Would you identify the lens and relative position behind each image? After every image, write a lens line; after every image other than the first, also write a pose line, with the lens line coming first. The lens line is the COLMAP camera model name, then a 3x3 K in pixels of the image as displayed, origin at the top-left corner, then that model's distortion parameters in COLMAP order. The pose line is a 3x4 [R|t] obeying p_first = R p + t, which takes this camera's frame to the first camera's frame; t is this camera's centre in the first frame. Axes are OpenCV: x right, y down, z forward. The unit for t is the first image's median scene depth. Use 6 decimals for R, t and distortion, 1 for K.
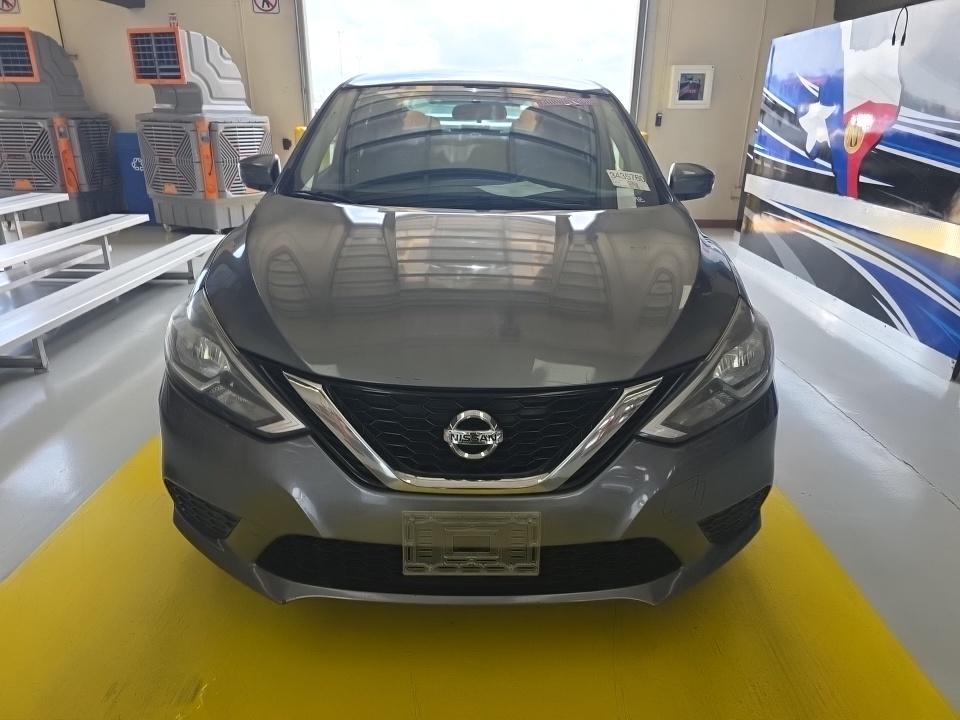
lens RADIAL K [[670.5, 0, 480.0], [0, 670.5, 360.0], [0, 0, 1]] dist [0.054249, -0.045864]
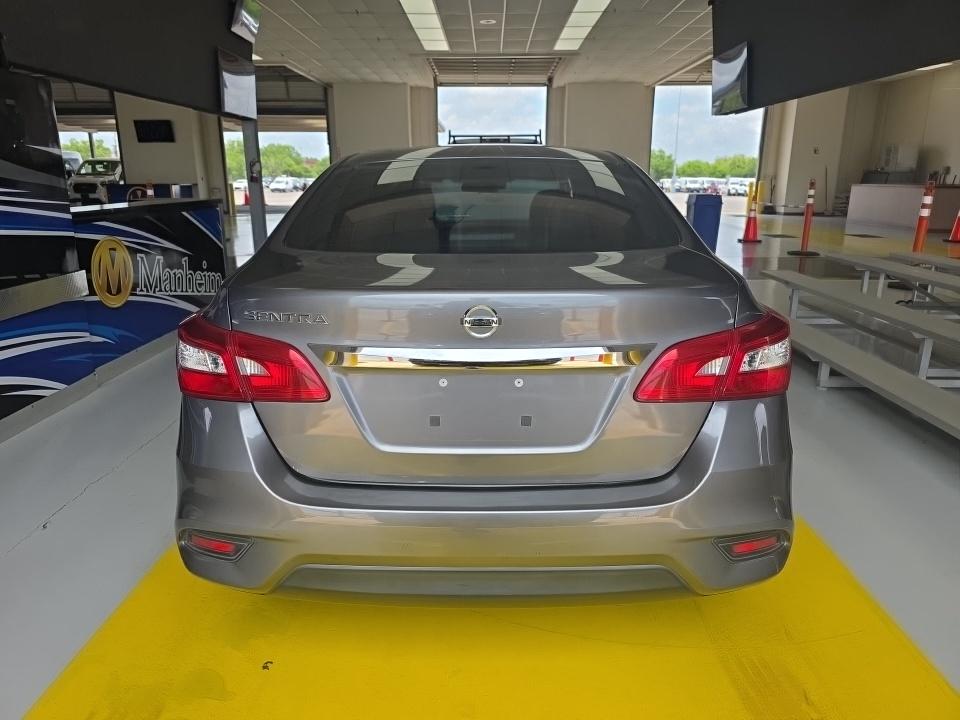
lens RADIAL K [[670.5, 0, 480.0], [0, 670.5, 360.0], [0, 0, 1]] dist [0.054249, -0.045864]
pose [[-0.999911, -0.011439, 0.006930, -0.021439], [-0.005220, 0.810875, 0.585196, -0.651678], [-0.012313, 0.585107, -0.810862, 1.719128]]
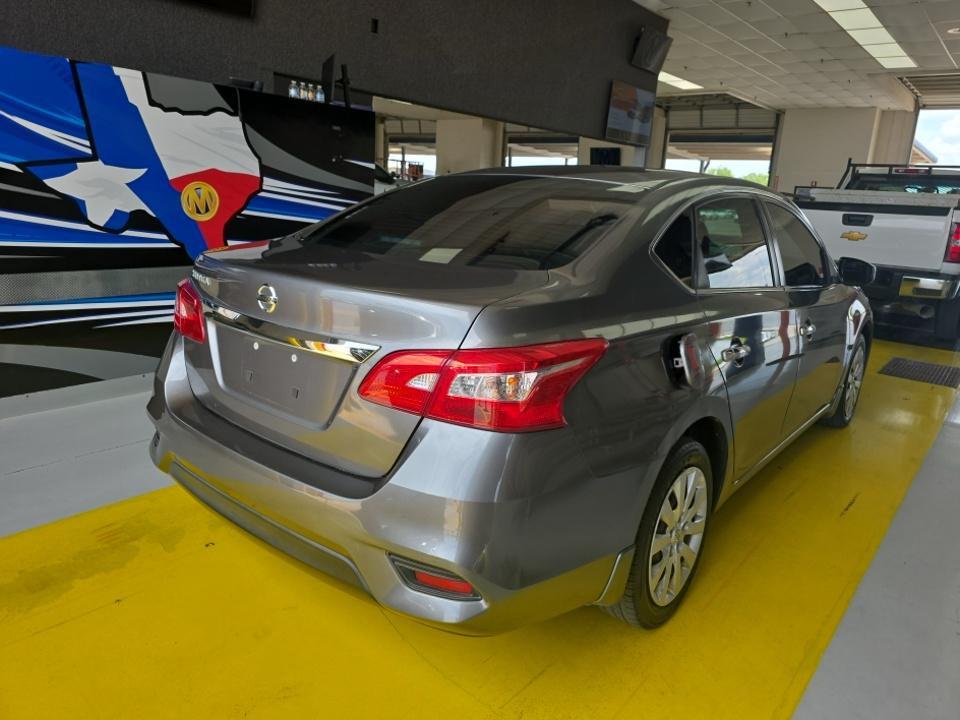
lens RADIAL K [[670.5, 0, 480.0], [0, 670.5, 360.0], [0, 0, 1]] dist [0.054249, -0.045864]
pose [[-0.761181, -0.214000, 0.612216, -0.424808], [0.162495, 0.850949, 0.499481, -0.616625], [-0.627853, 0.479677, -0.612952, 1.607849]]
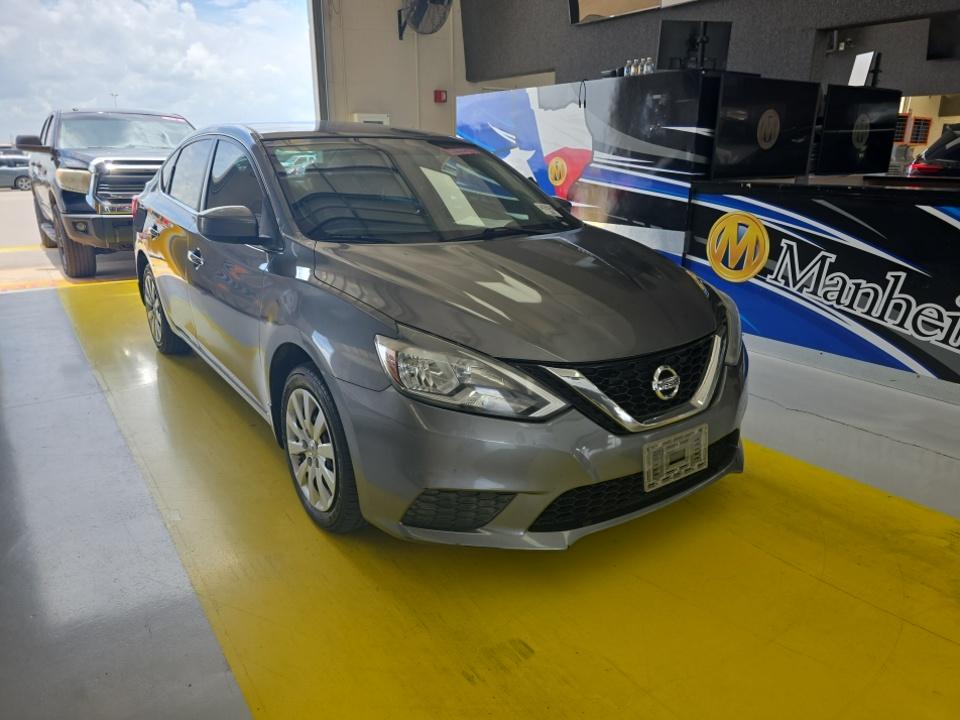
lens RADIAL K [[670.5, 0, 480.0], [0, 670.5, 360.0], [0, 0, 1]] dist [0.054249, -0.045864]
pose [[0.822293, -0.180936, 0.539534, -0.405939], [0.208131, 0.978042, 0.010783, -0.012804], [-0.529638, 0.103427, 0.841895, -0.006543]]
